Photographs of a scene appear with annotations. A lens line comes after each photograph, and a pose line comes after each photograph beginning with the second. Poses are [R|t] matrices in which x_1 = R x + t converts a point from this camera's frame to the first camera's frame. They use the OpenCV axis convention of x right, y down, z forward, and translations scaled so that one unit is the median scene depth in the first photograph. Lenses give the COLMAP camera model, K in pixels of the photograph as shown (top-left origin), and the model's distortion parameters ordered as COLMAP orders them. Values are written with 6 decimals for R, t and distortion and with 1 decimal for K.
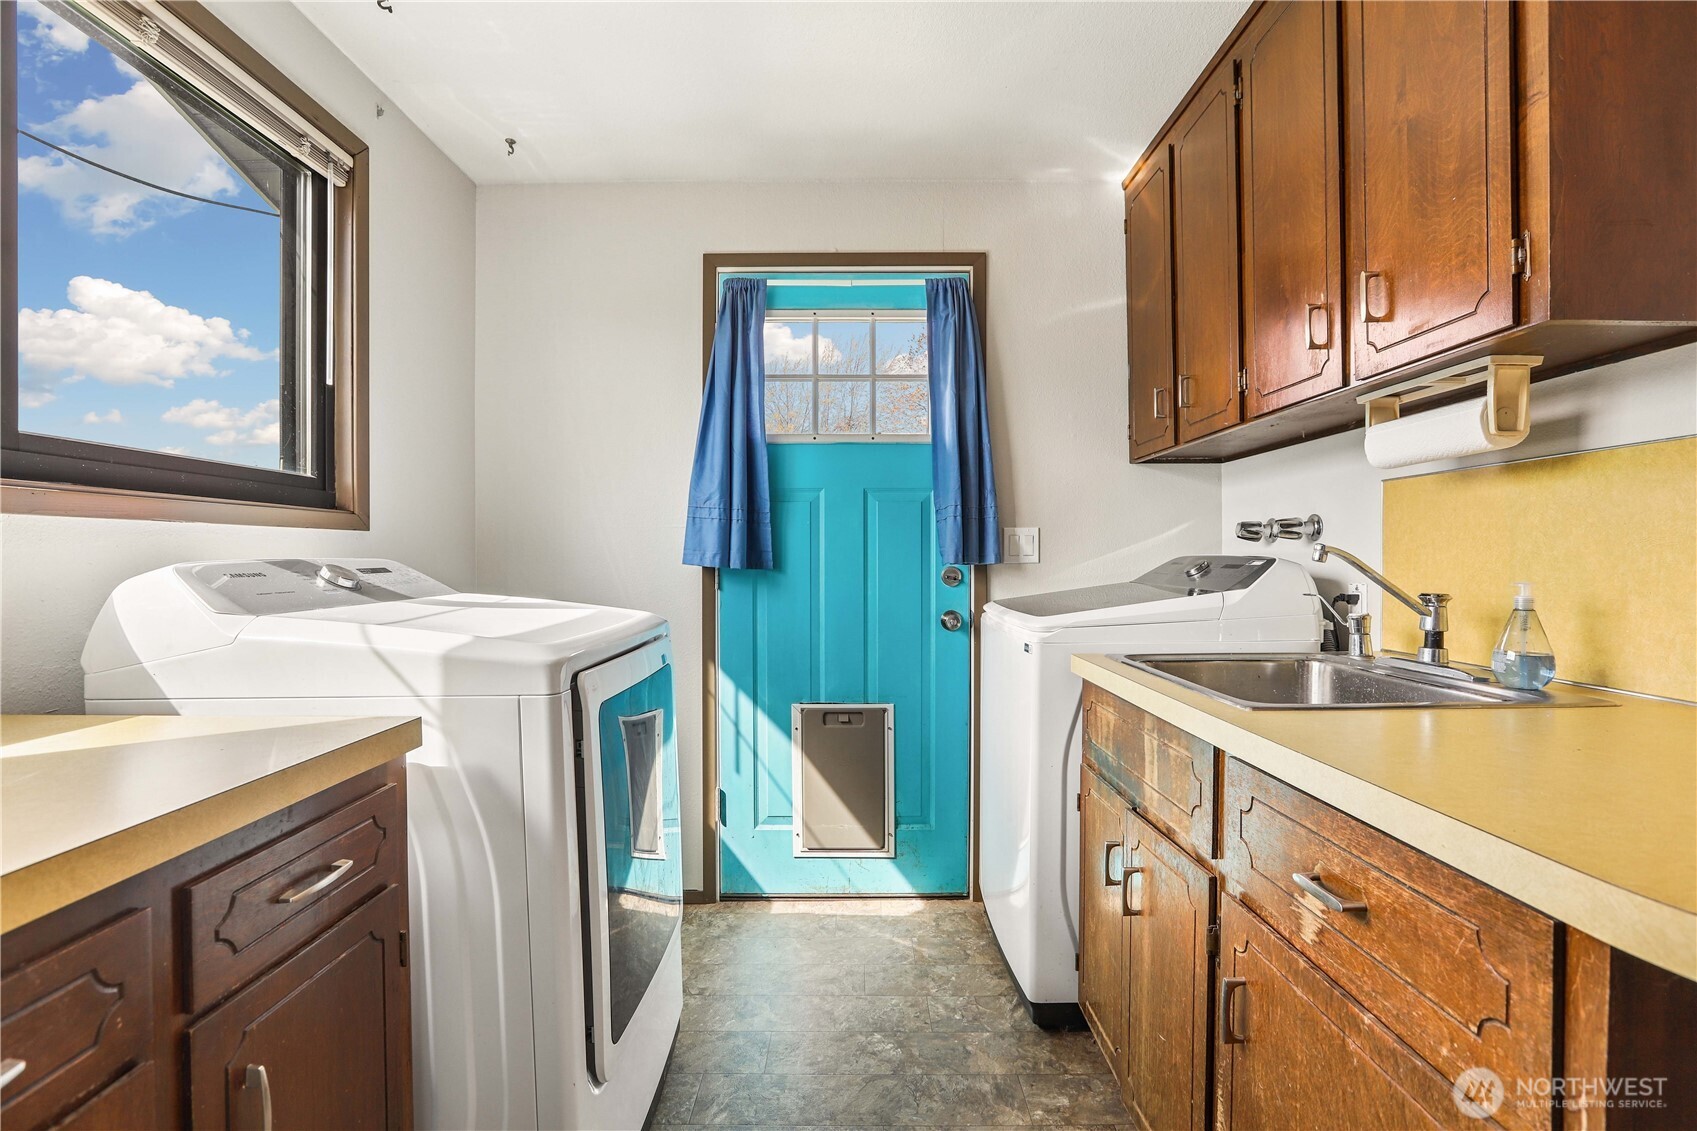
lens RADIAL K [[774.2, 0, 861.8], [0, 774.2, 569.7], [0, 0, 1]] dist [-0.001376, 0.000714]
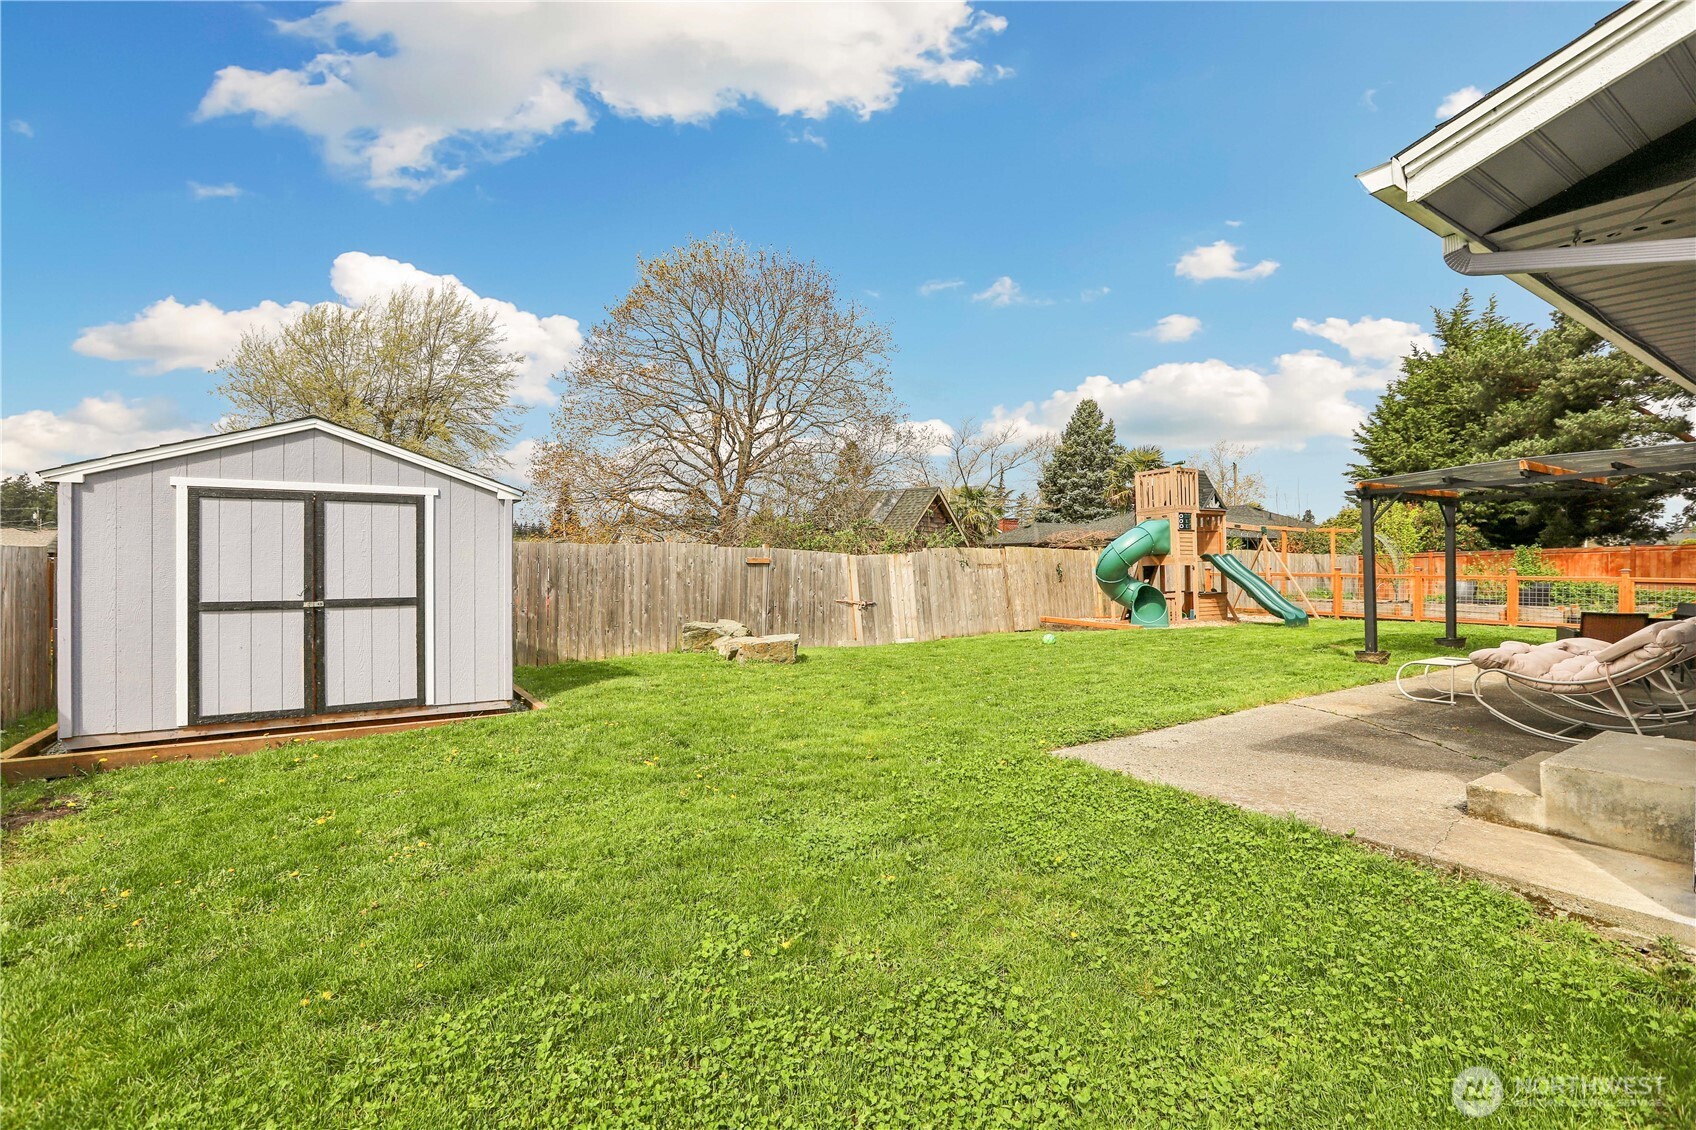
lens RADIAL K [[773.7, 0, 861.3], [0, 773.7, 569.2], [0, 0, 1]] dist [-0.001376, 0.000714]
pose [[0.999987, 0.002947, 0.004257, -0.577371], [-0.002961, 0.999990, 0.003352, -0.112261], [-0.004247, -0.003364, 0.999985, 0.337339]]
